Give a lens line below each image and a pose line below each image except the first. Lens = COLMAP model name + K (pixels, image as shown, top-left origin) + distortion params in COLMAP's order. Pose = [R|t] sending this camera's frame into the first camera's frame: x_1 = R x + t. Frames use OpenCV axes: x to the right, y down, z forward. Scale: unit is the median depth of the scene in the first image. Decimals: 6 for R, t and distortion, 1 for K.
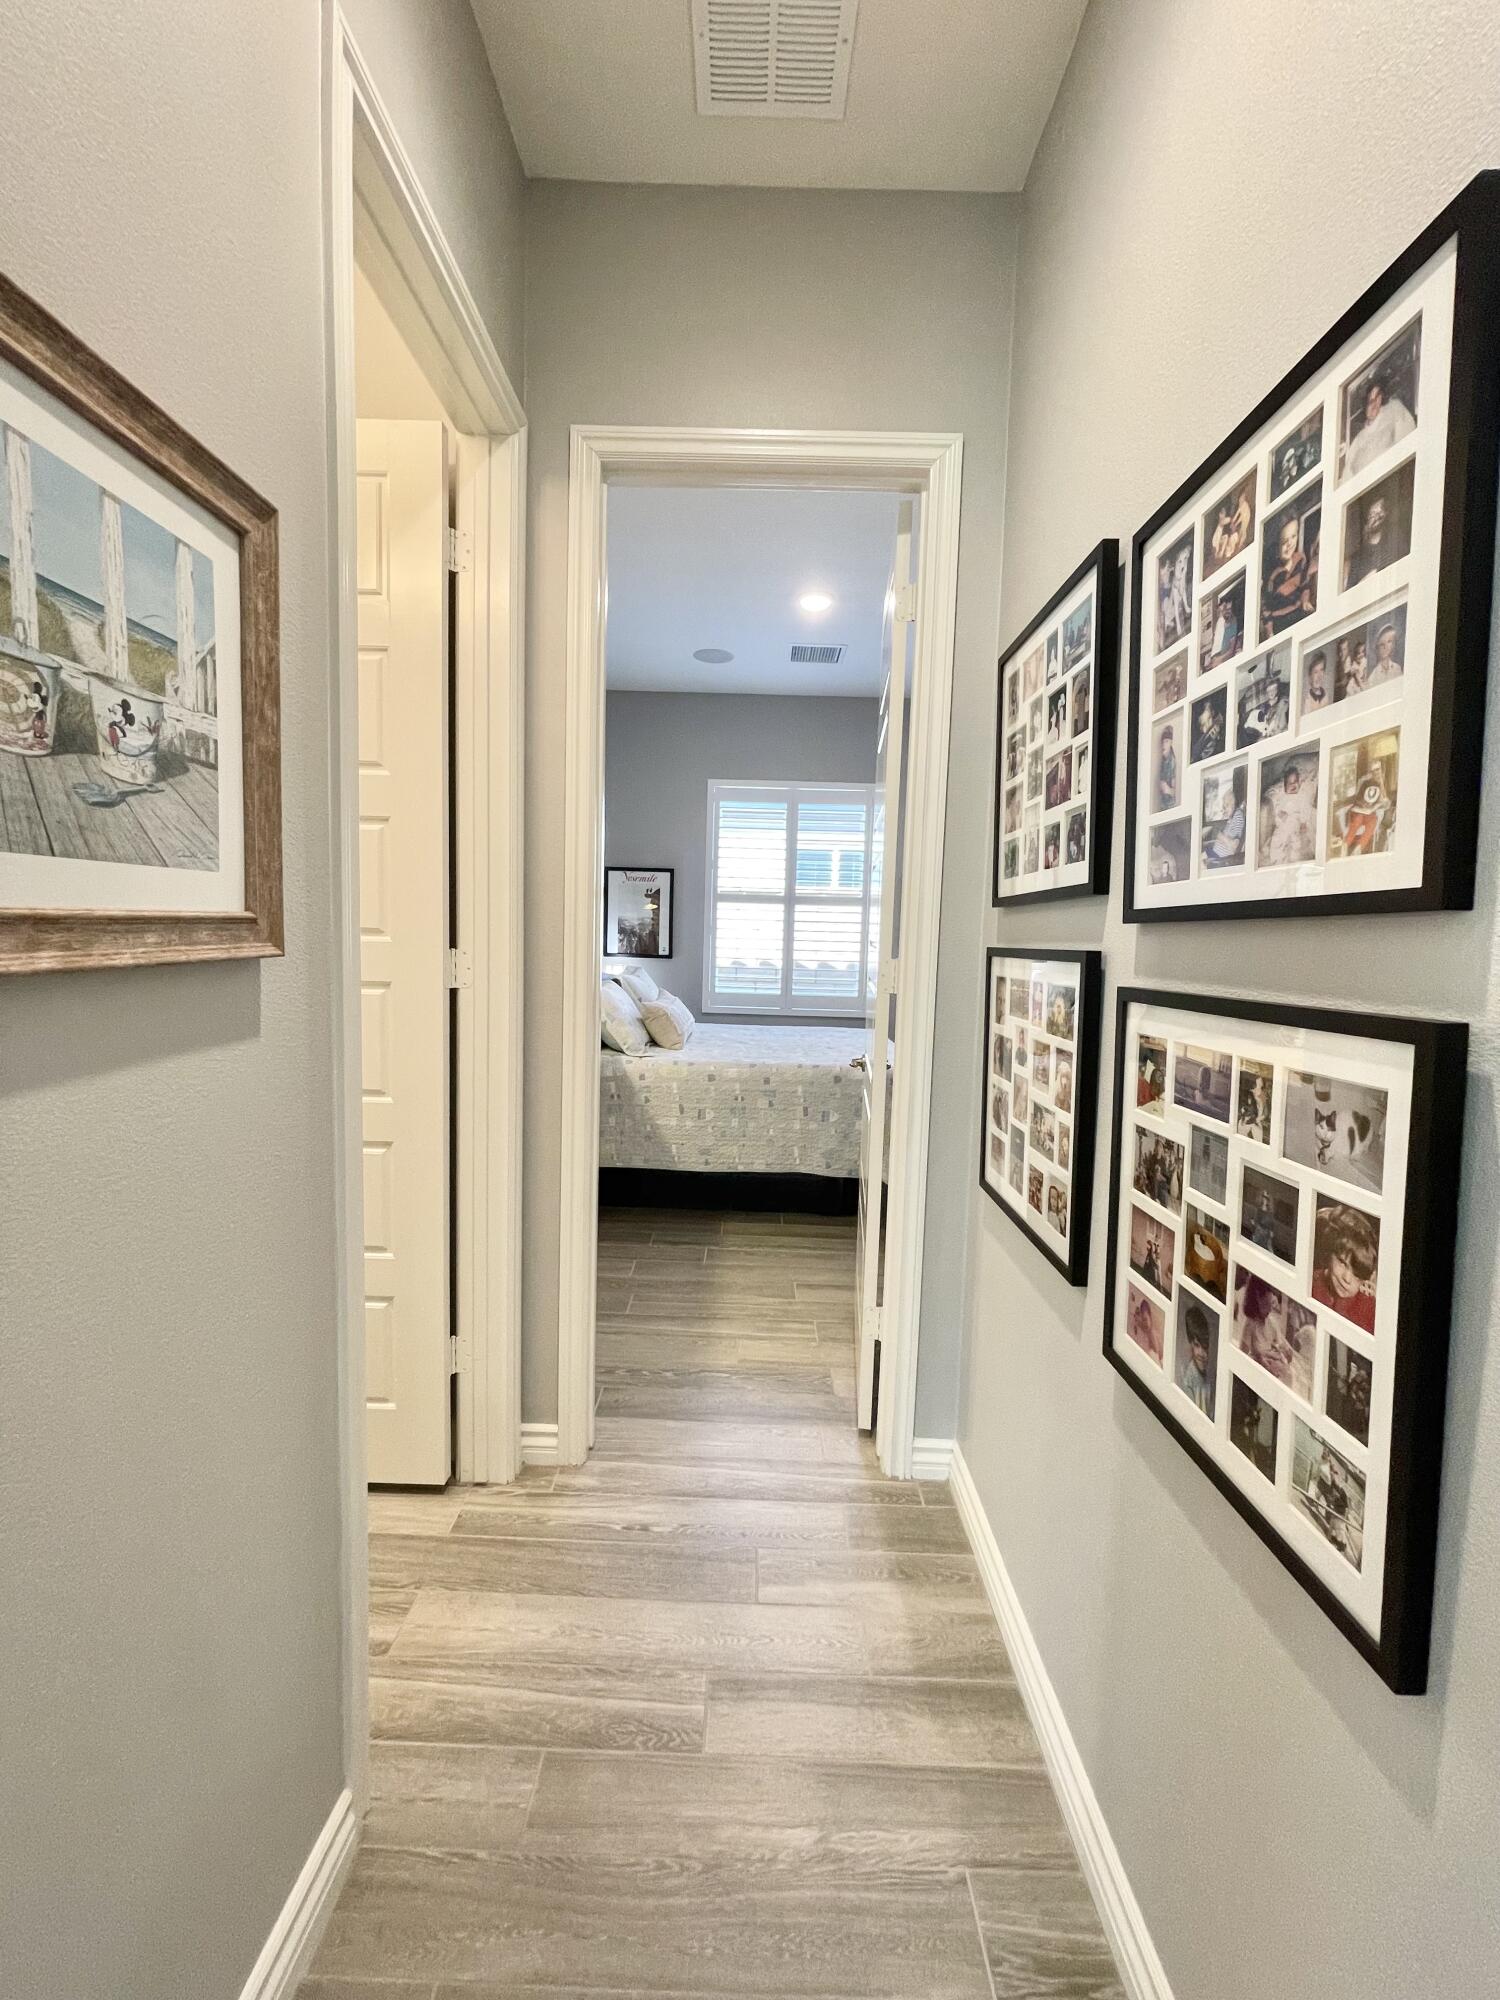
lens RADIAL K [[811.2, 0, 751.1], [0, 811.2, 986.1], [0, 0, 1]] dist [-0.002431, 0.000535]
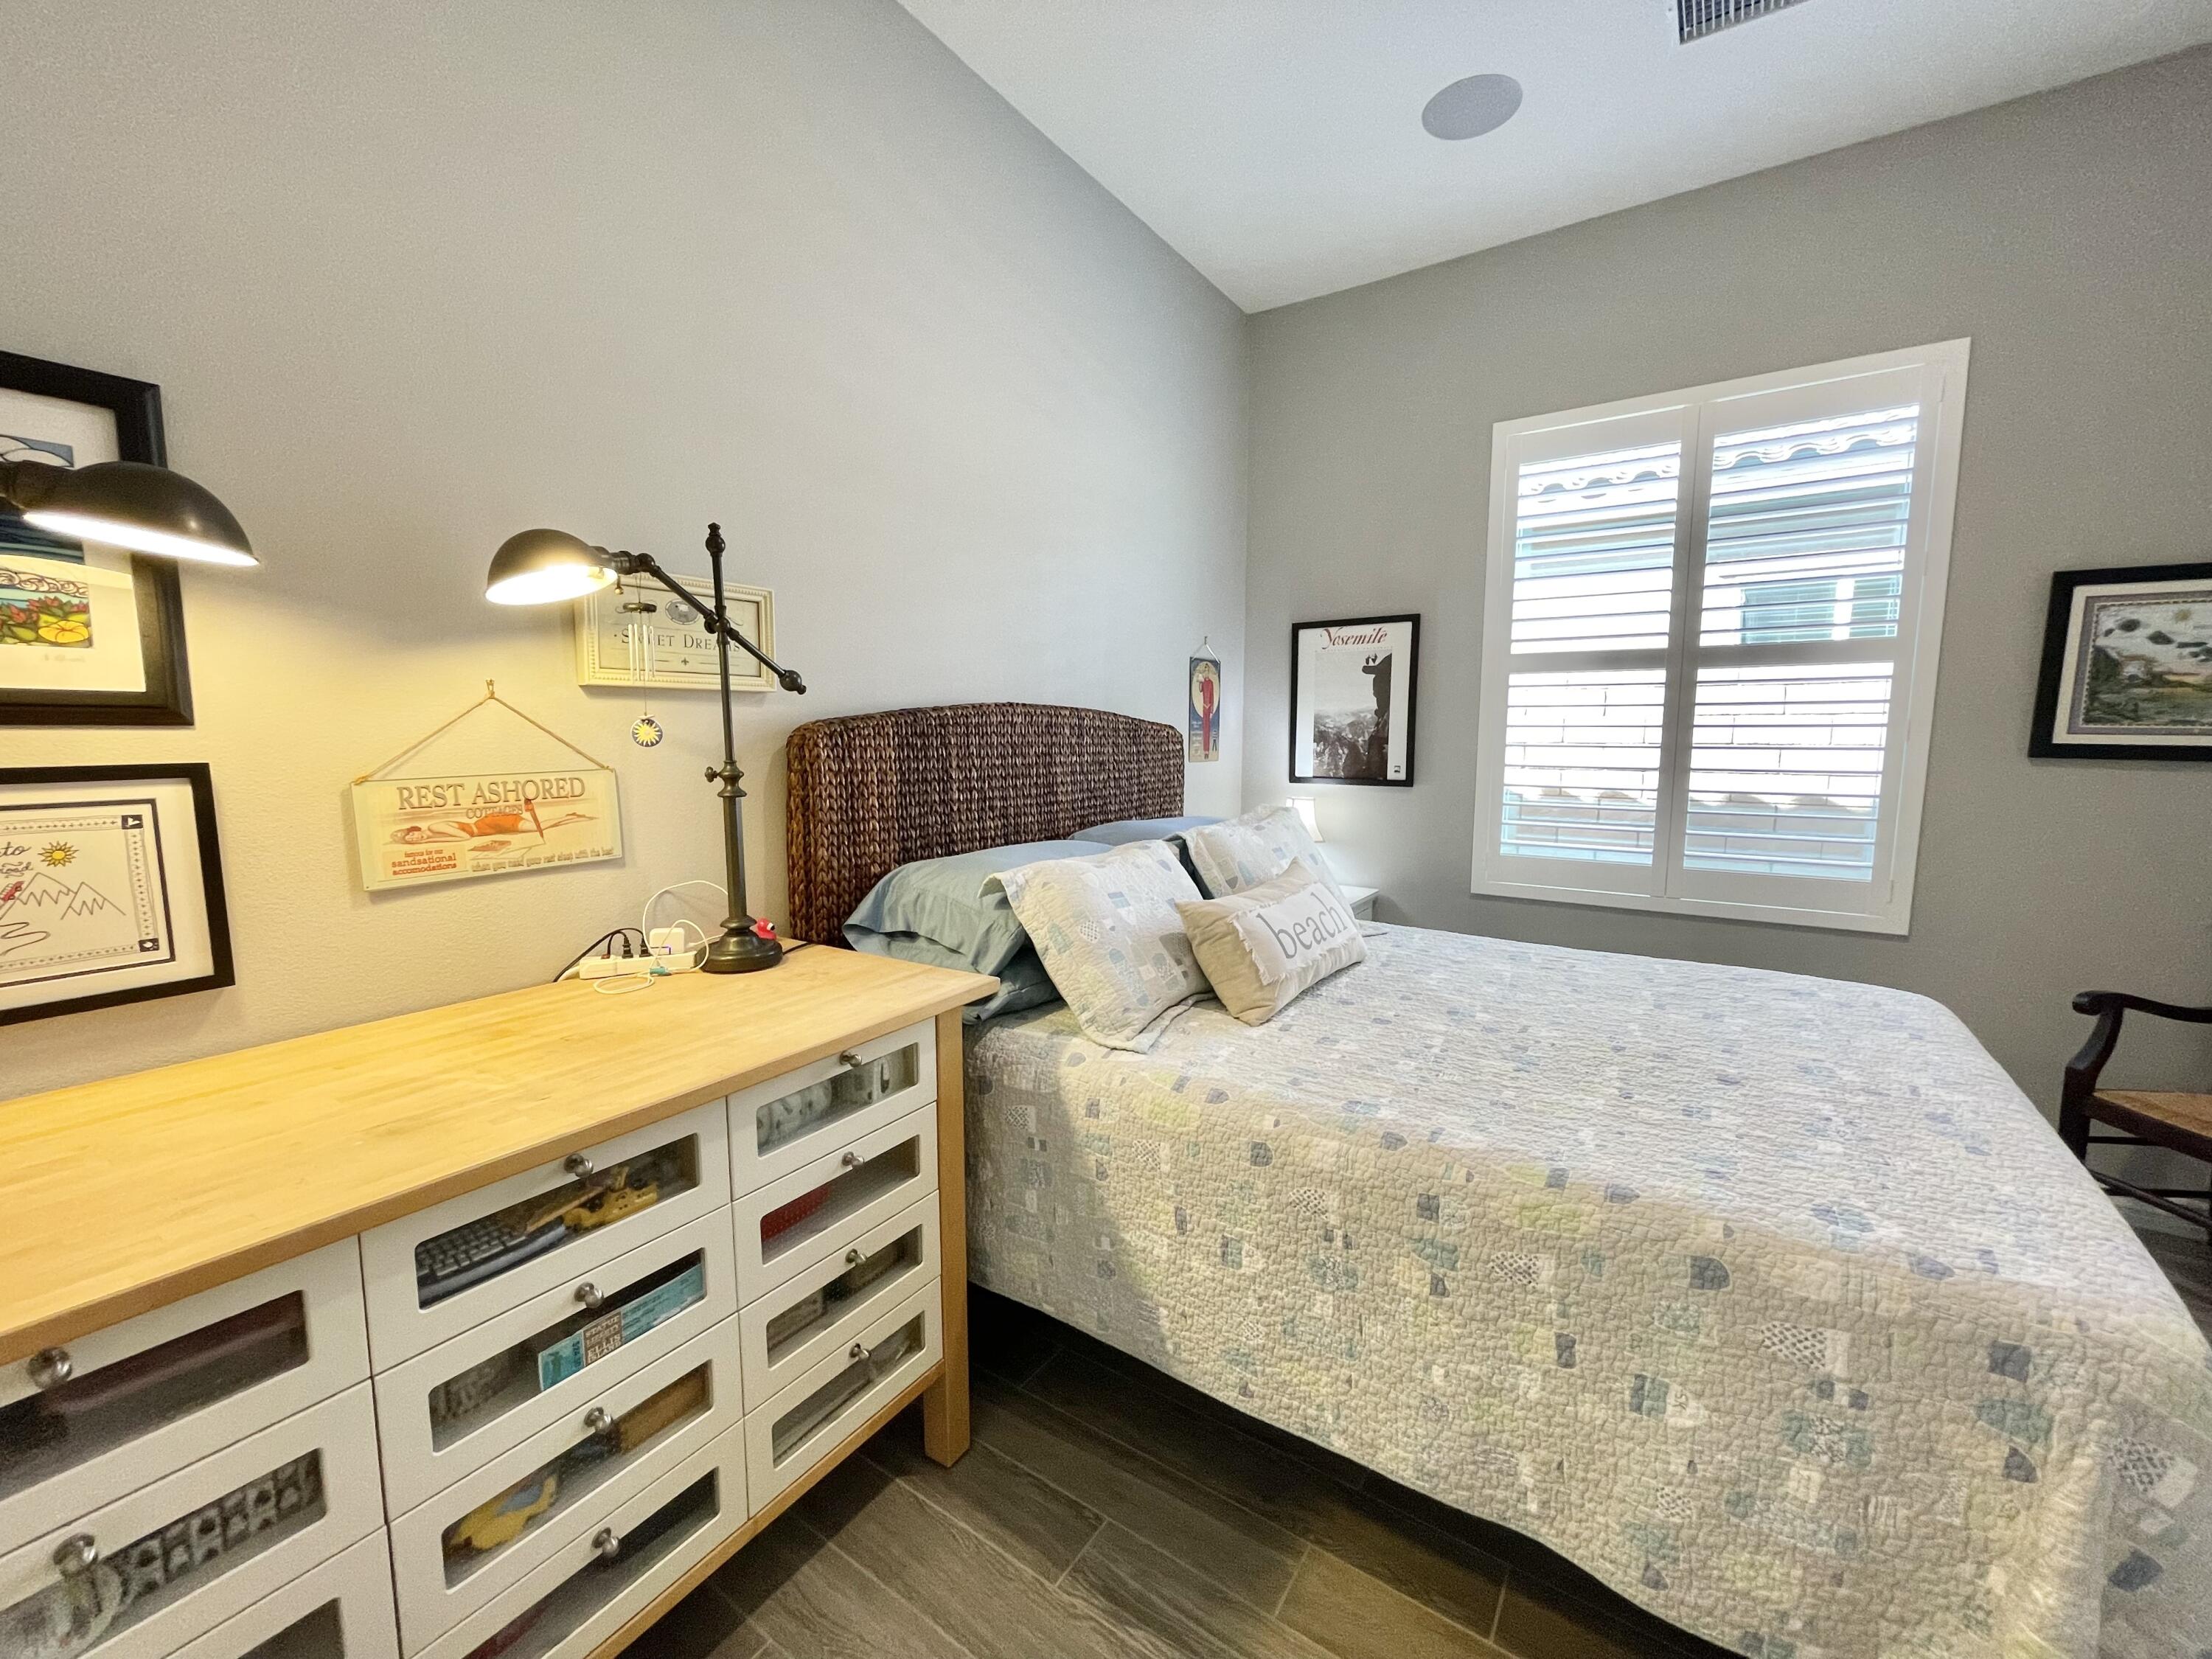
lens RADIAL K [[897.2, 0, 1095.4], [0, 897.2, 832.9], [0, 0, 1]] dist [-0.002431, 0.000535]
pose [[0.825255, 0.035355, -0.563652, 0.063119], [-0.018940, 0.999210, 0.034945, -0.020840], [0.564442, -0.018163, 0.825273, 0.408199]]
